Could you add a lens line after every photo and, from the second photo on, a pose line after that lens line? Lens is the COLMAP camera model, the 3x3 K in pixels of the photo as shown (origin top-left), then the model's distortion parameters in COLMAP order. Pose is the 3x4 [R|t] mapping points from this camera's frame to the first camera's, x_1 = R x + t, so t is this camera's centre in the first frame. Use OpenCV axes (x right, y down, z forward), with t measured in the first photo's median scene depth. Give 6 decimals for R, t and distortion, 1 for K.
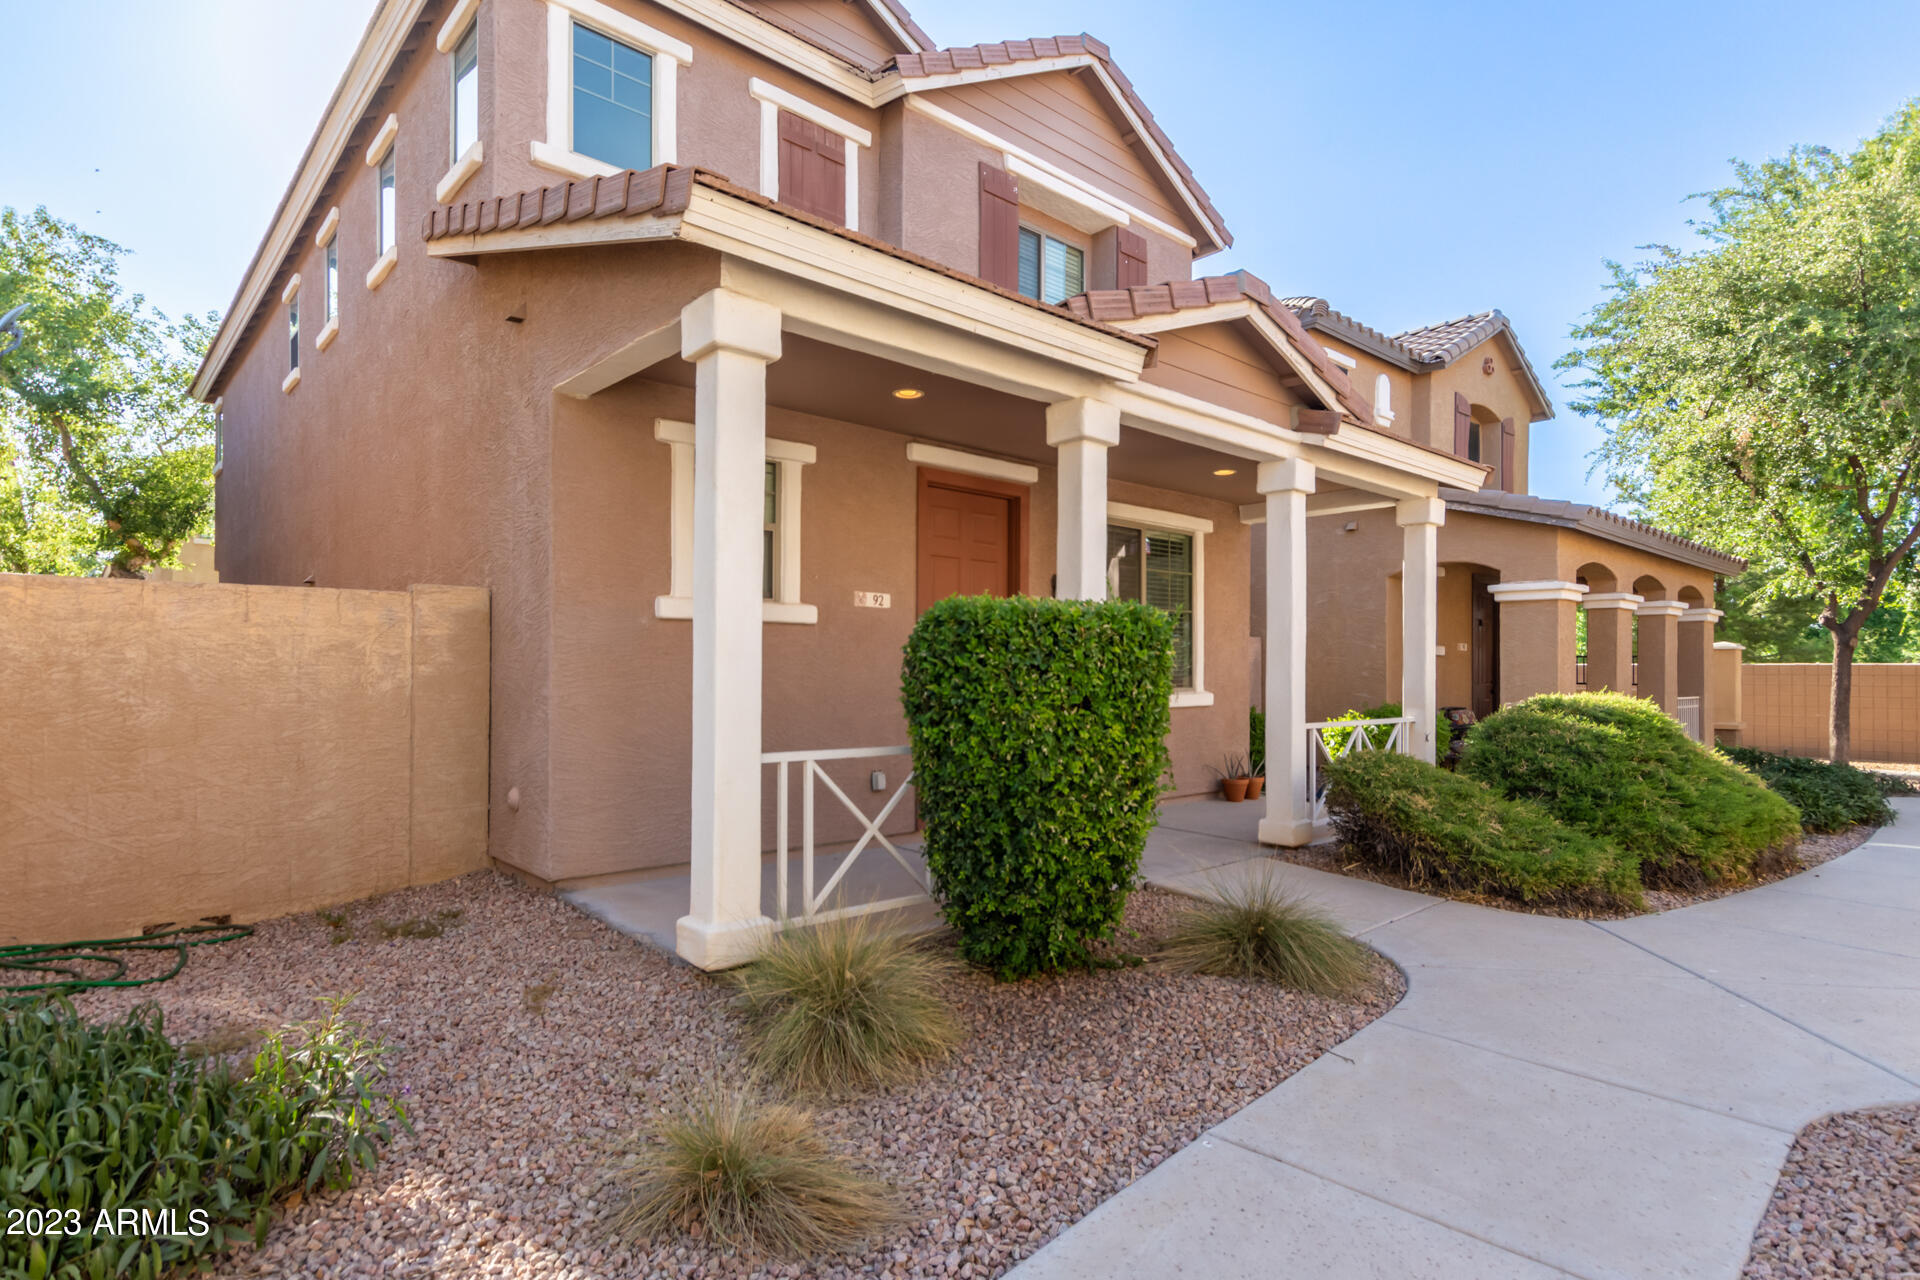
lens RADIAL K [[990.2, 0, 964.9], [0, 990.2, 665.8], [0, 0, 1]] dist [0.003039, 0.000524]
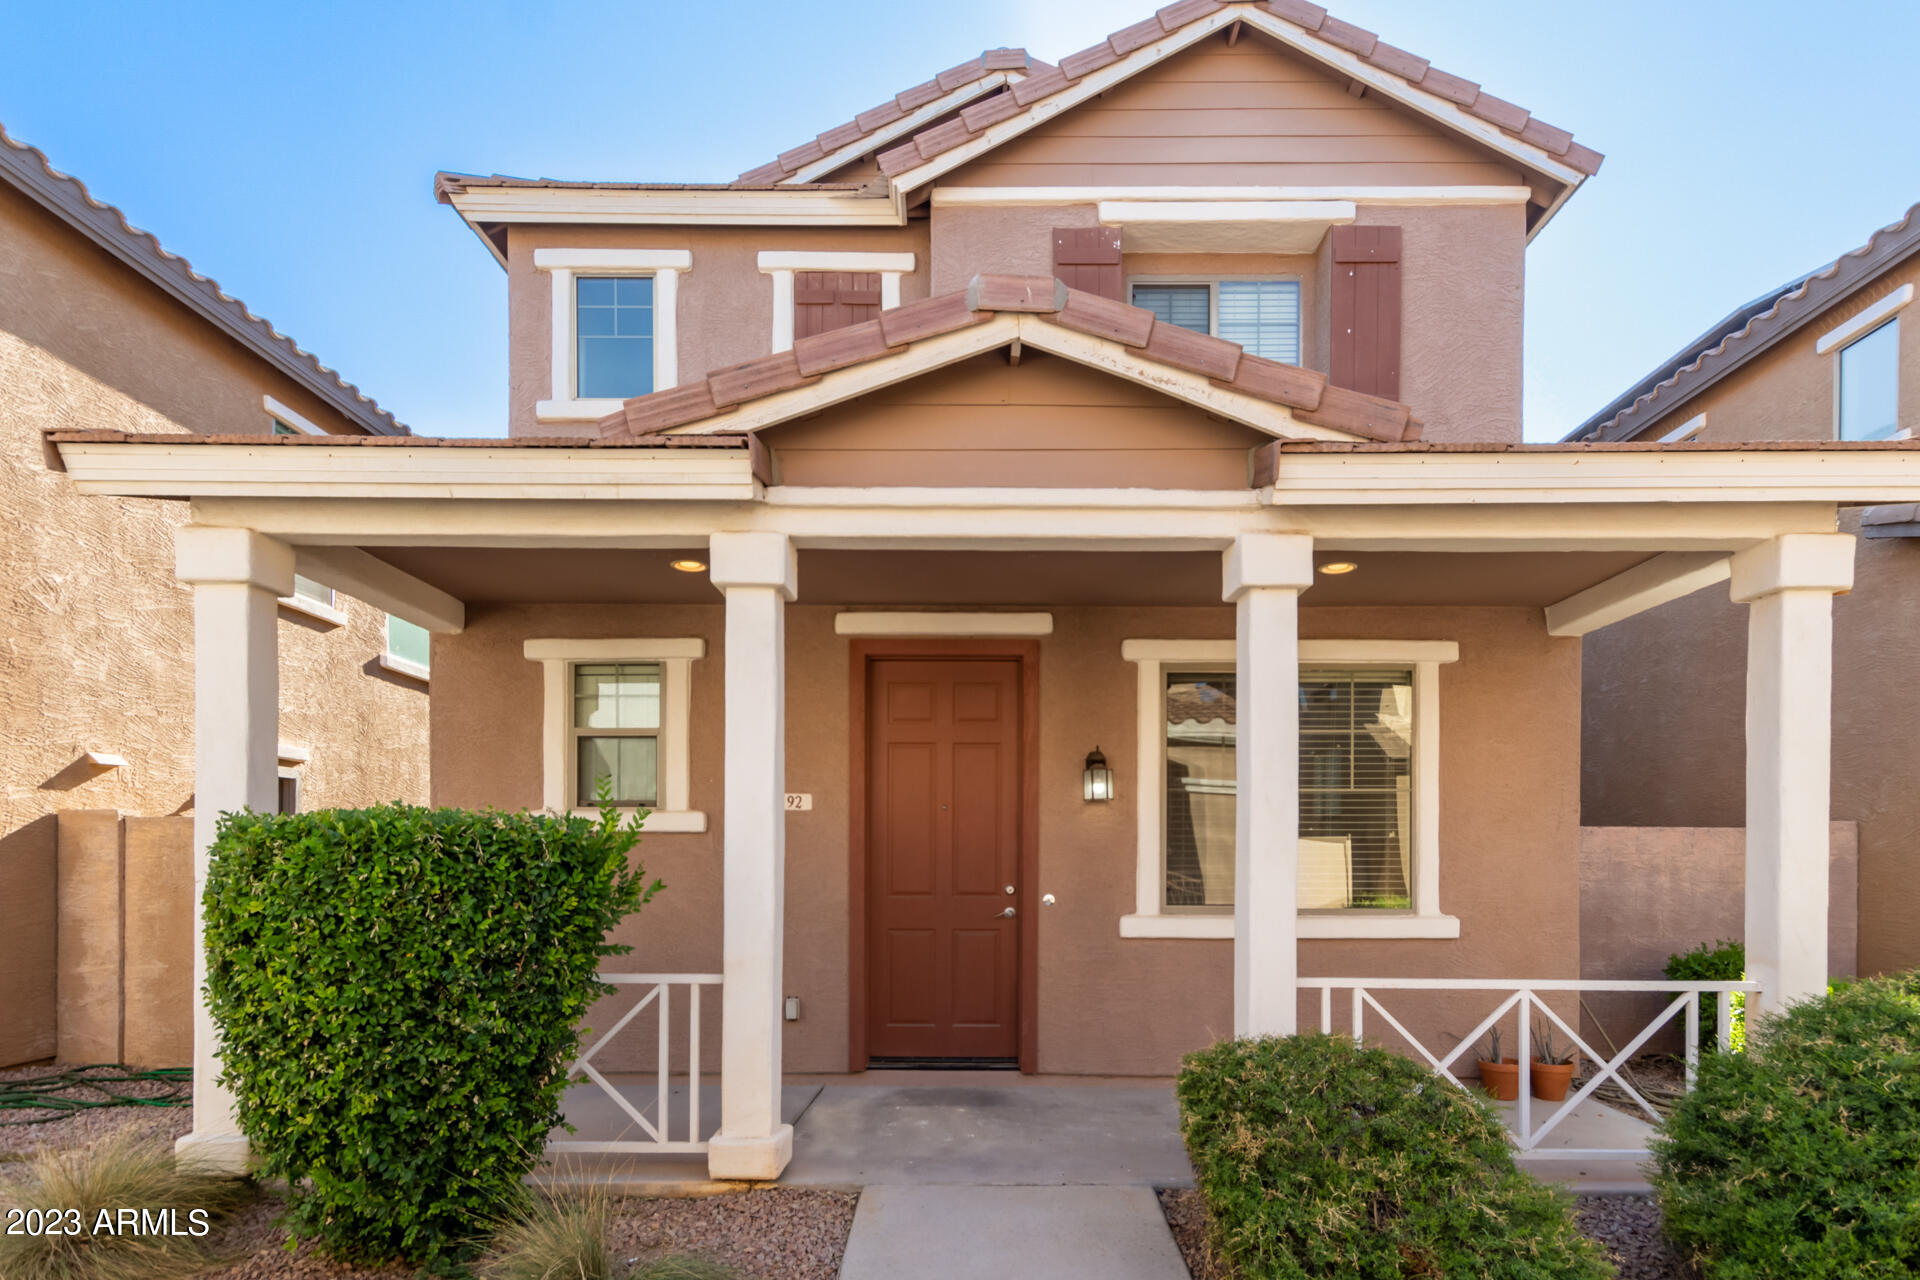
lens RADIAL K [[1057.7, 0, 967.3], [0, 1057.7, 874.5], [0, 0, 1]] dist [0.000641, 0.002394]
pose [[0.729228, 0.001447, -0.684269, 0.609127], [-0.000007, 0.999998, 0.002107, -0.004078], [0.684271, -0.001532, 0.729226, 0.393485]]
